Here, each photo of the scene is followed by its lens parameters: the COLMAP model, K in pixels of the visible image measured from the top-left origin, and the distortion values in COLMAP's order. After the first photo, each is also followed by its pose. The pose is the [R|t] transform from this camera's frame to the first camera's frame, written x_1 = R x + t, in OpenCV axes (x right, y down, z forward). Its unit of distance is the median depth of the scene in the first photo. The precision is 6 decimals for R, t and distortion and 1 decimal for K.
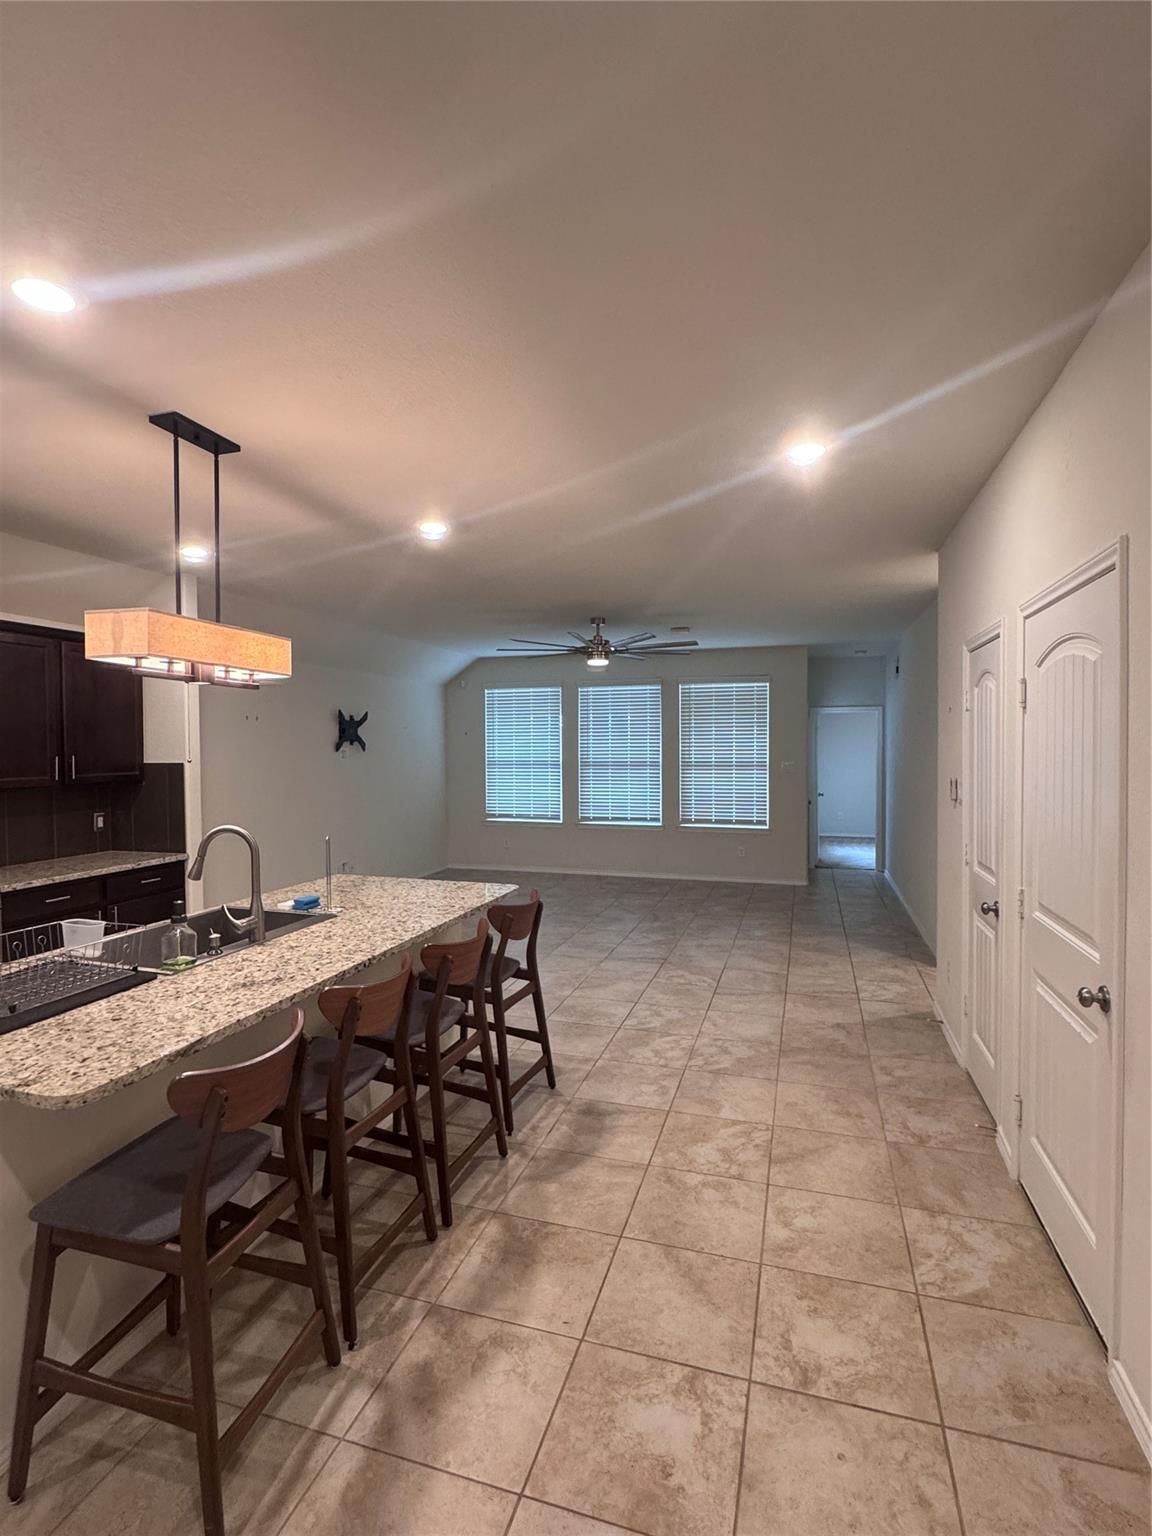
lens RADIAL K [[769.7, 0, 576.0], [0, 769.7, 768.0], [0, 0, 1]] dist [0.030921, -0.000170]
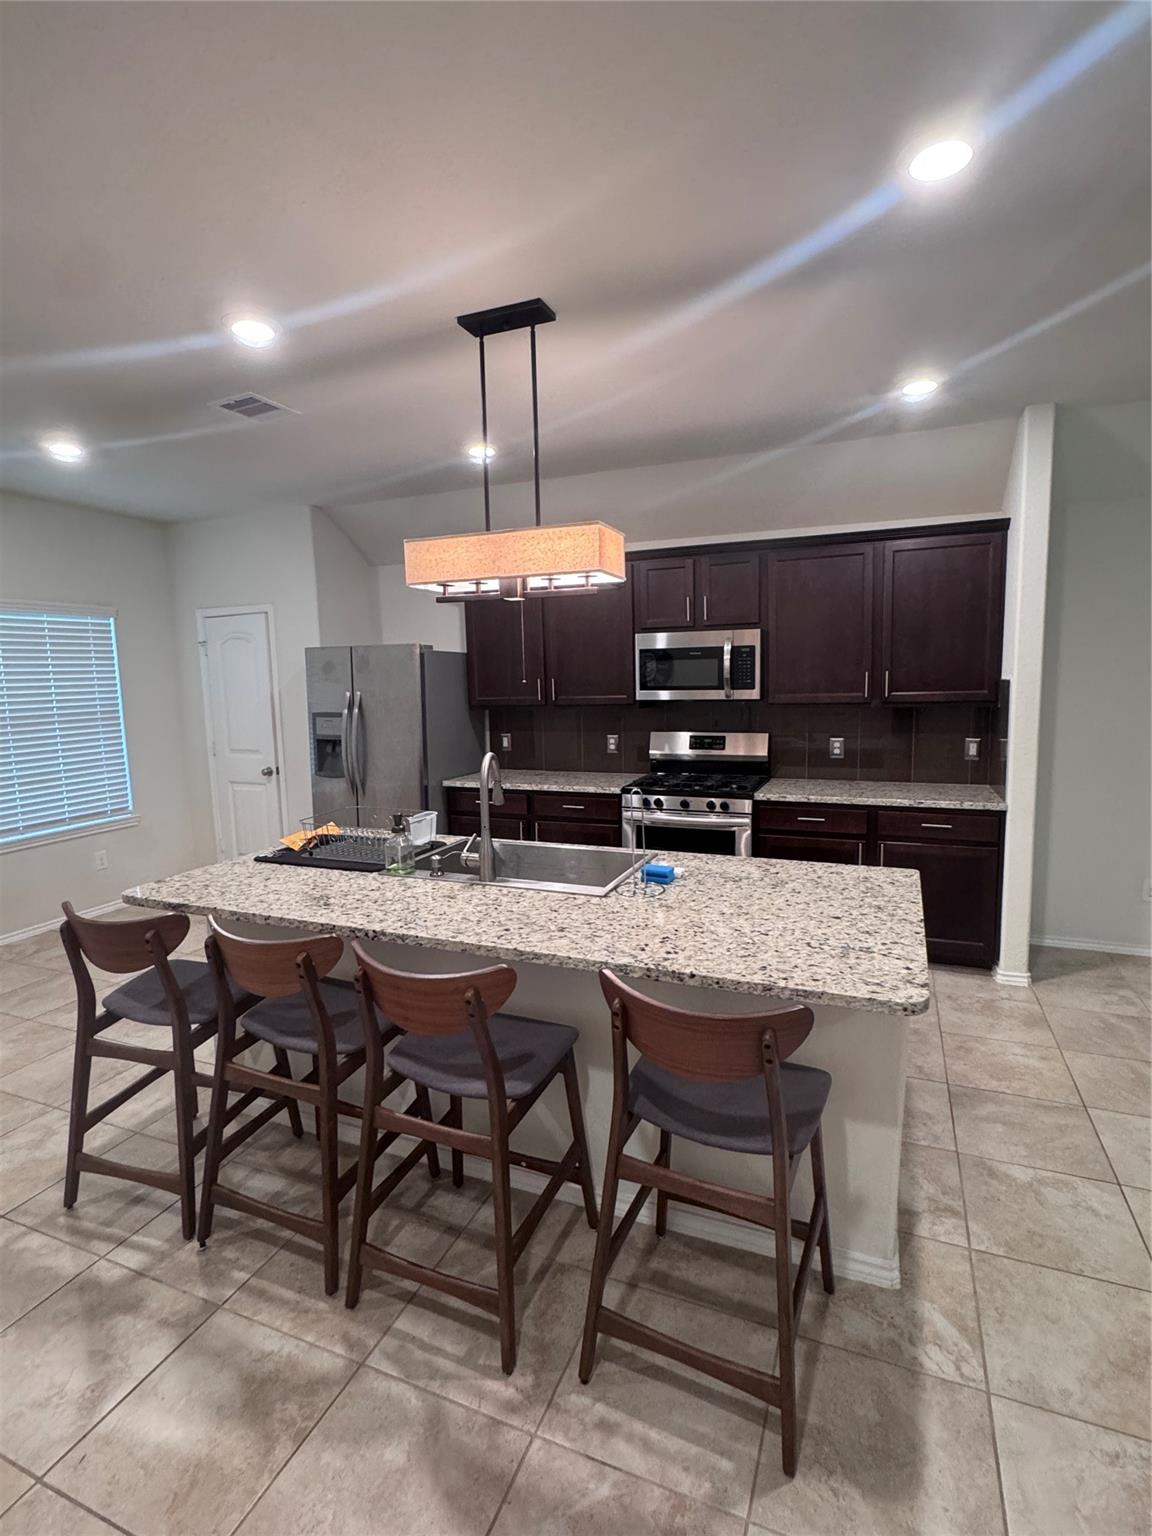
lens RADIAL K [[752.0, 0, 576.0], [0, 752.0, 768.0], [0, 0, 1]] dist [-0.001533, 0.000628]
pose [[-0.097368, 0.128674, -0.986895, 0.139653], [-0.004512, 0.991540, 0.129725, -0.007784], [0.995238, 0.017084, -0.095964, 0.381724]]
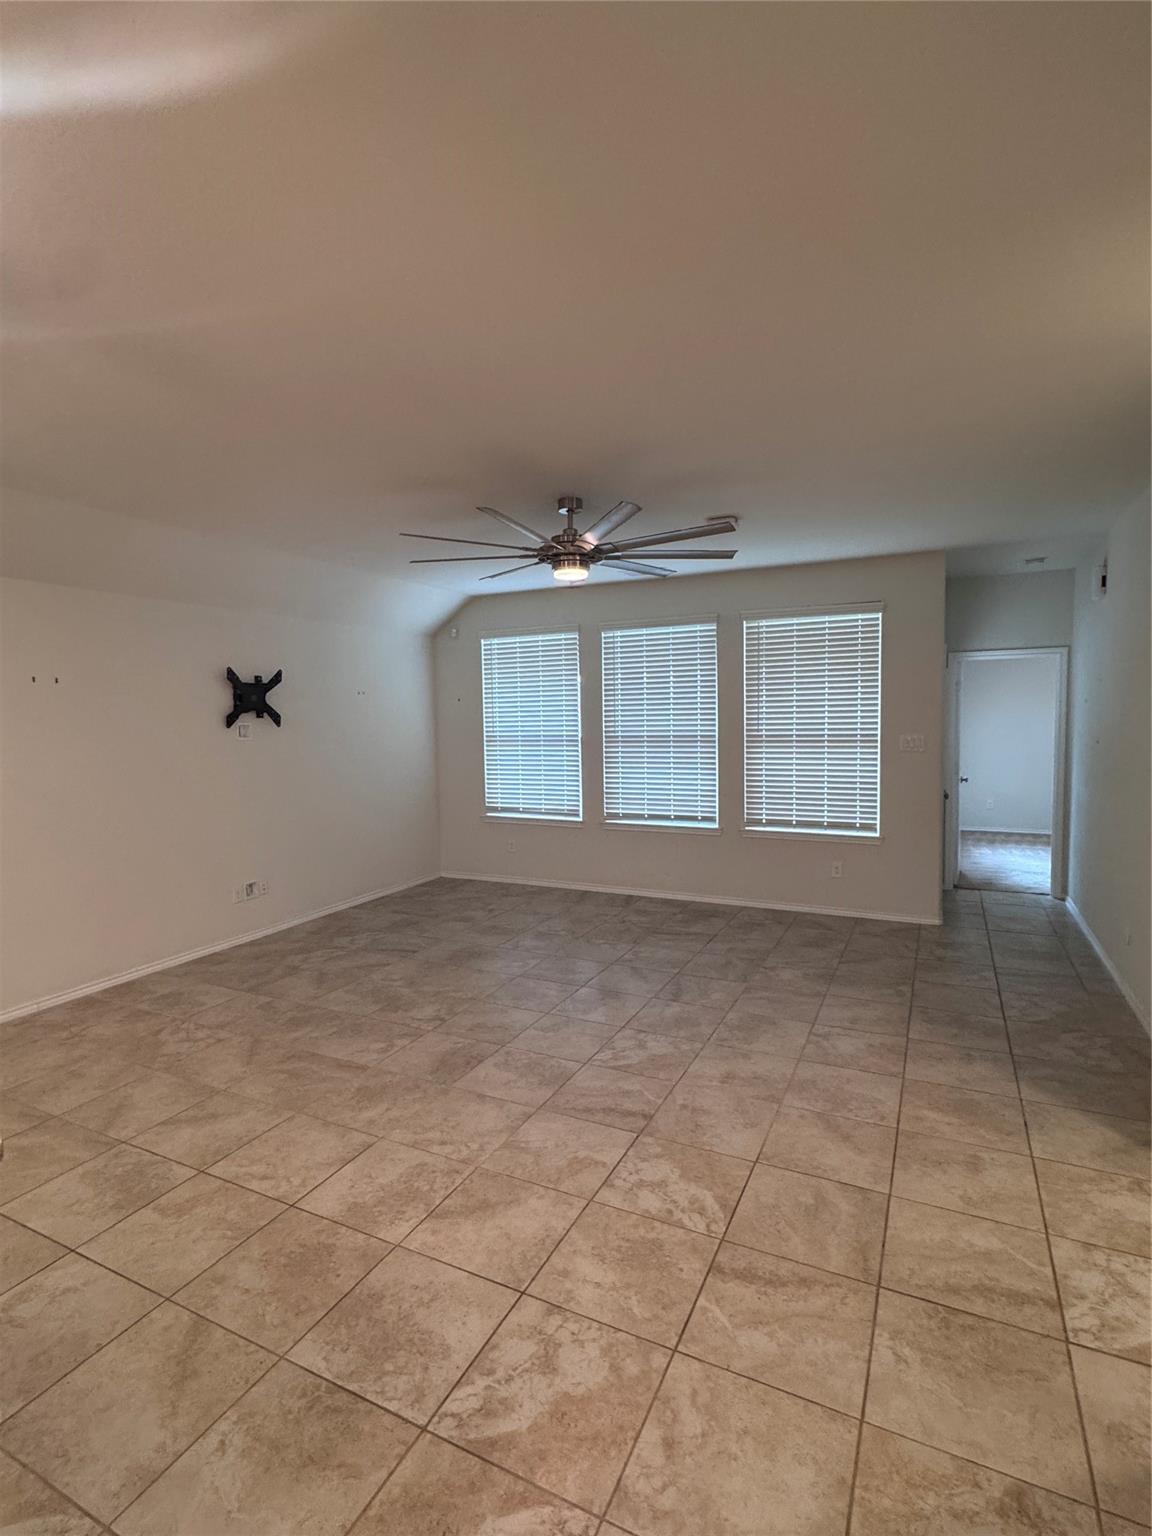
lens RADIAL K [[752.0, 0, 576.0], [0, 752.0, 768.0], [0, 0, 1]] dist [-0.001533, 0.000628]
pose [[0.986420, -0.001817, -0.164231, 0.098805], [0.008836, 0.999078, 0.042018, -0.008892], [0.164003, -0.042898, 0.985527, 0.324779]]
